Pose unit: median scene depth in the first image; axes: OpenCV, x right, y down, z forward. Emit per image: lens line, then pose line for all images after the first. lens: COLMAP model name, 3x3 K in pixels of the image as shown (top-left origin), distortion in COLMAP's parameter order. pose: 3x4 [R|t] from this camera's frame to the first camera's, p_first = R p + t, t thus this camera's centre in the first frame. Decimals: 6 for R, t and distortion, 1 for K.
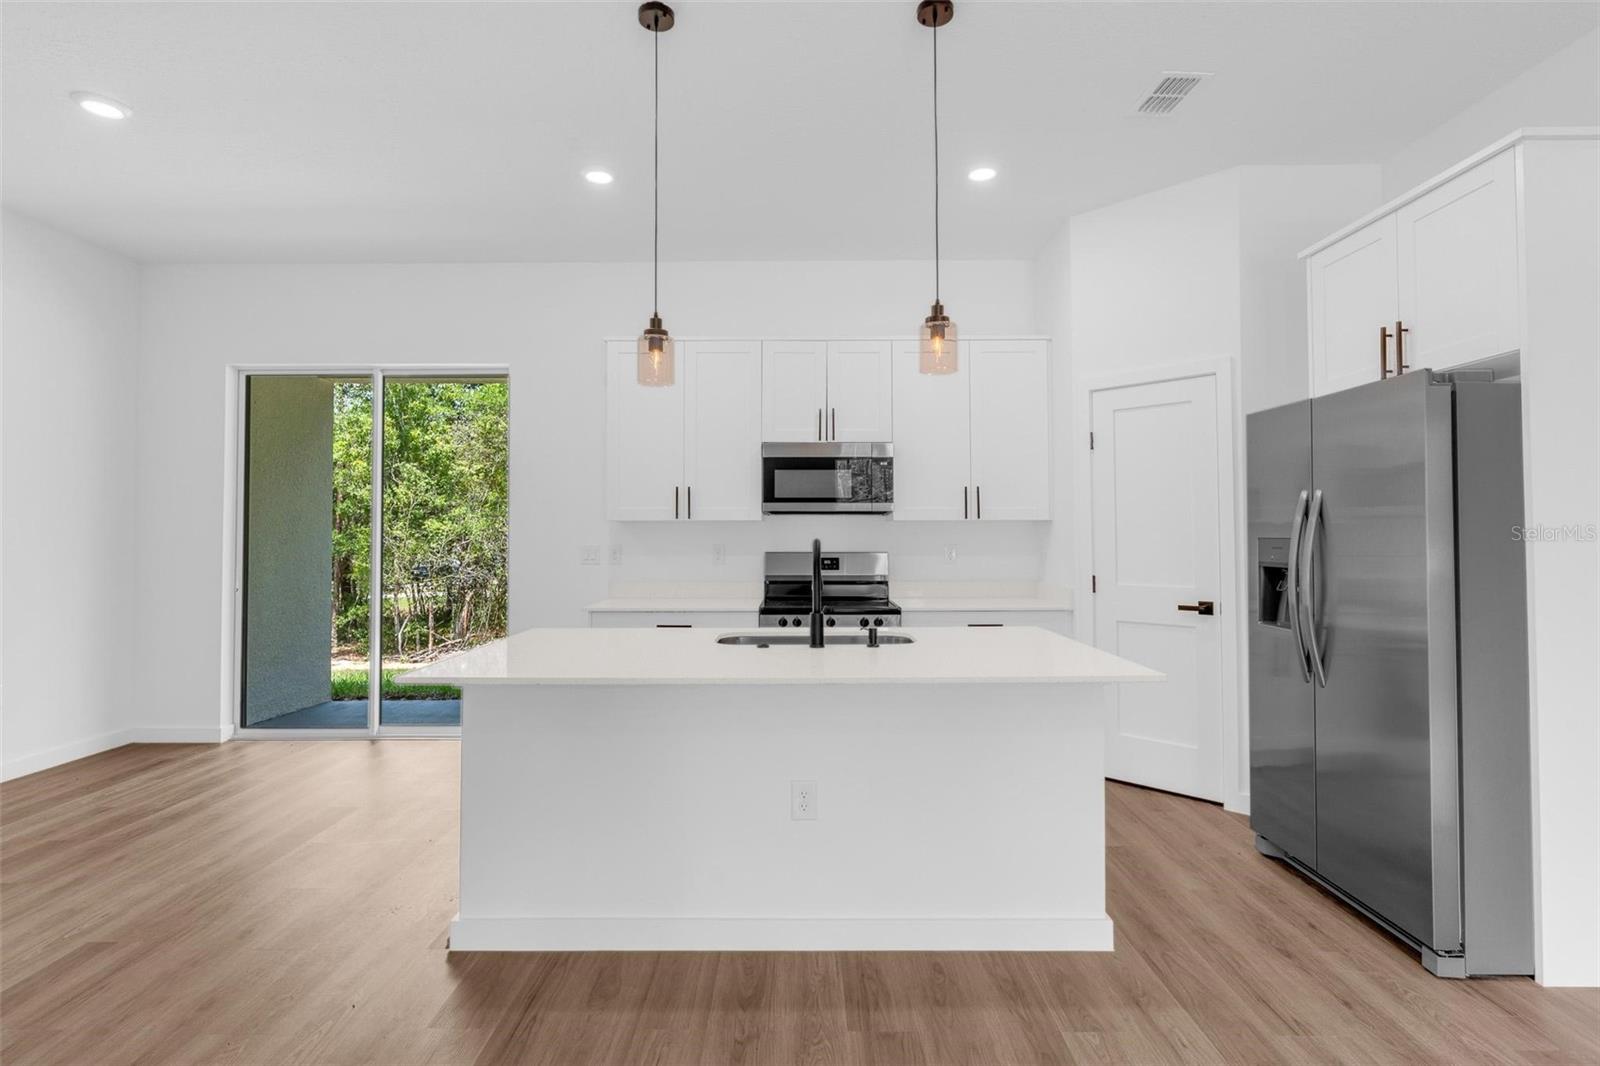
lens RADIAL K [[772.3, 0, 795.5], [0, 772.3, 517.4], [0, 0, 1]] dist [-0.004219, 0.001475]
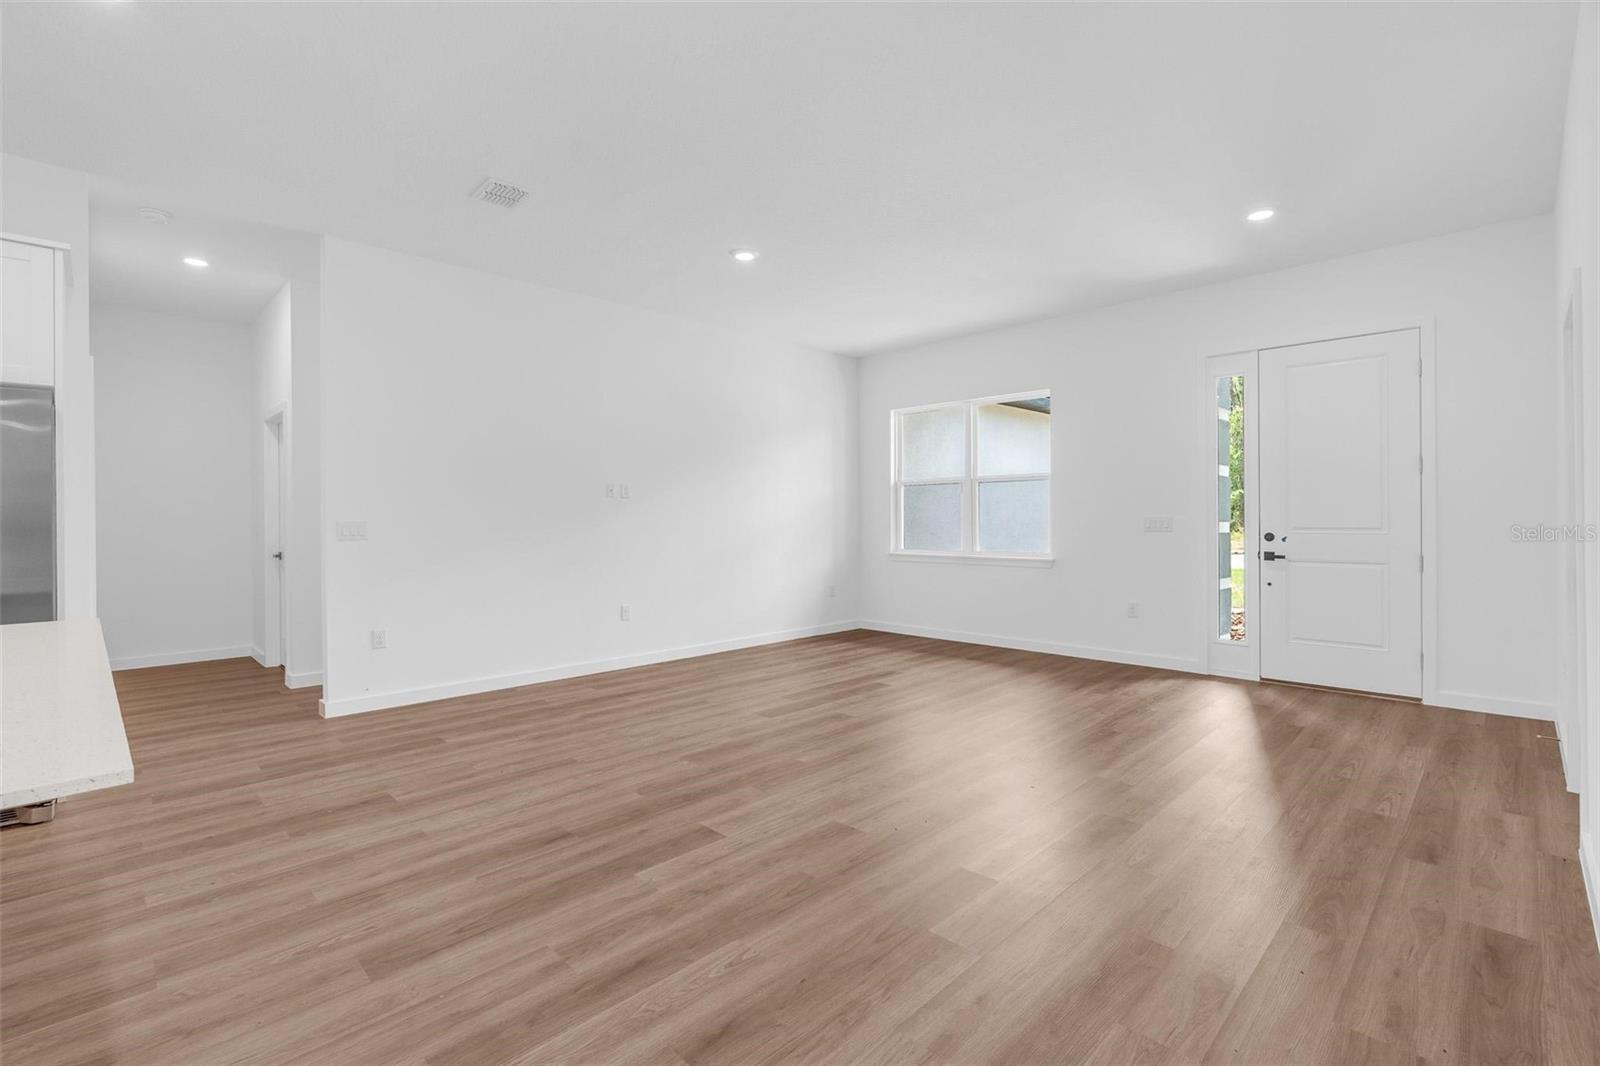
lens RADIAL K [[721.1, 0, 796.1], [0, 721.1, 519.9], [0, 0, 1]] dist [-0.010182, 0.003553]
pose [[-0.705991, 0.005342, 0.708201, -0.580973], [-0.008484, 0.999836, -0.015999, 0.028331], [-0.708170, -0.017303, -0.705830, 0.524836]]
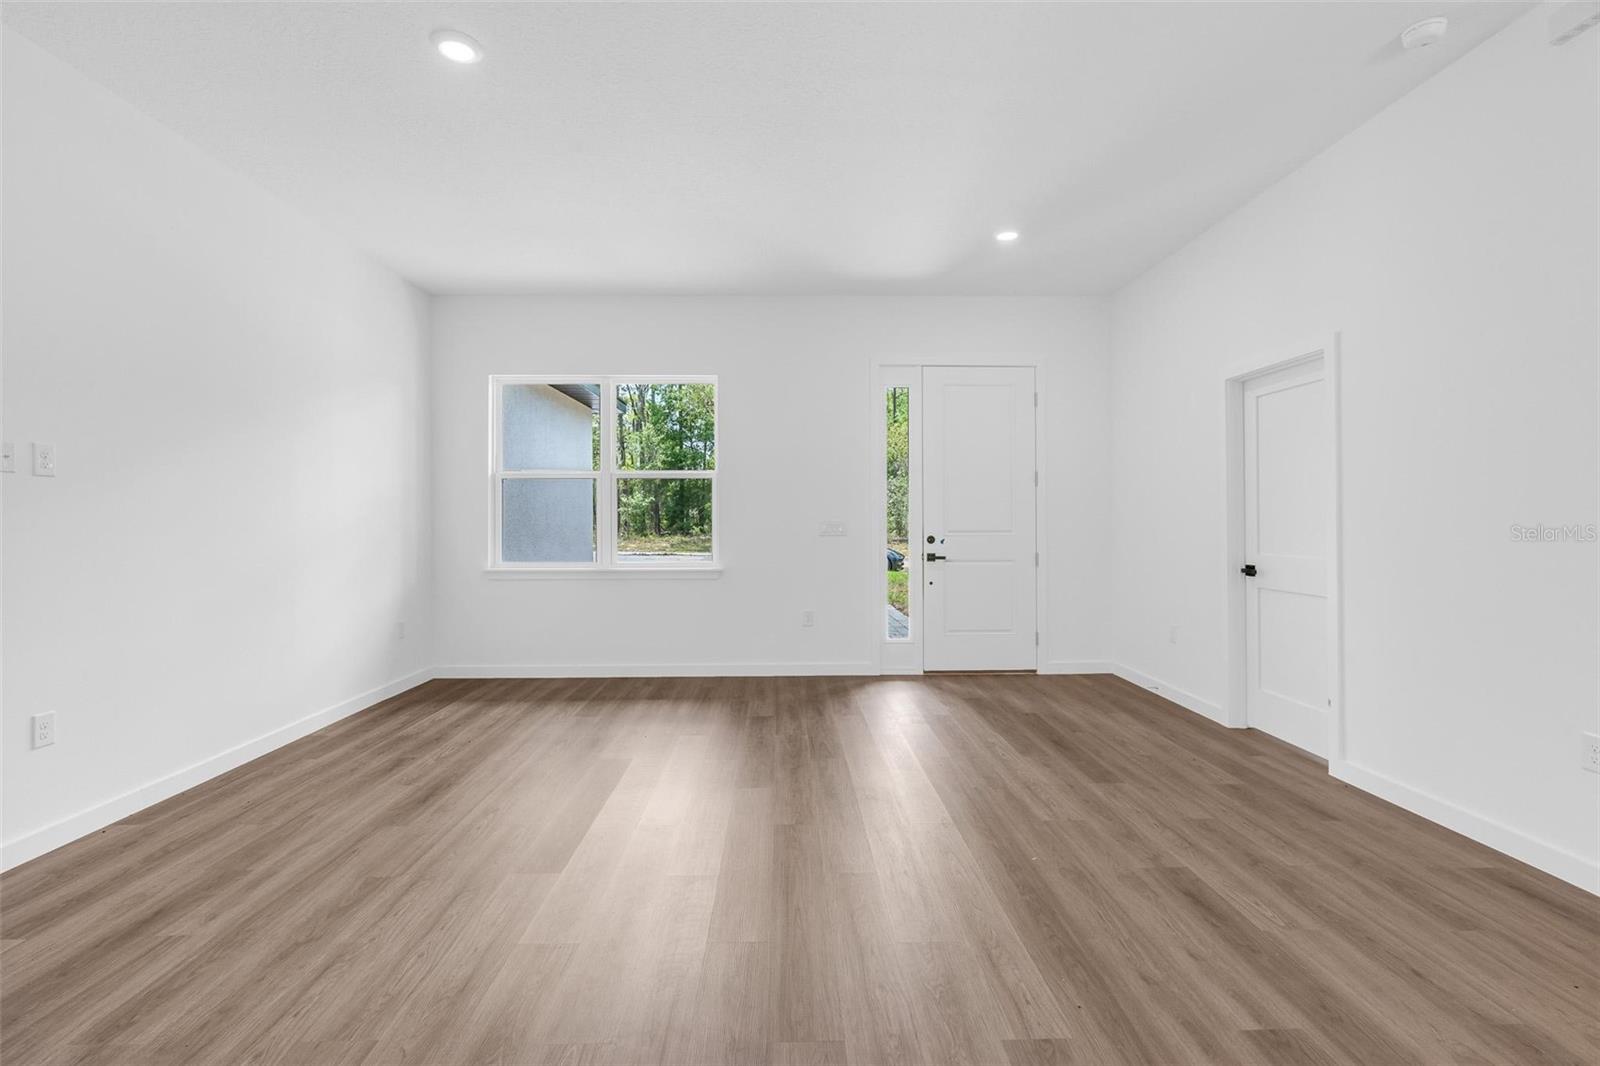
lens RADIAL K [[721.1, 0, 797.1], [0, 721.1, 520.8], [0, 0, 1]] dist [-0.010182, 0.003553]
pose [[-0.999721, 0.005440, -0.022973, 0.021714], [0.005946, 0.999740, -0.022009, 0.023450], [0.022847, -0.022139, -0.999494, 0.408063]]
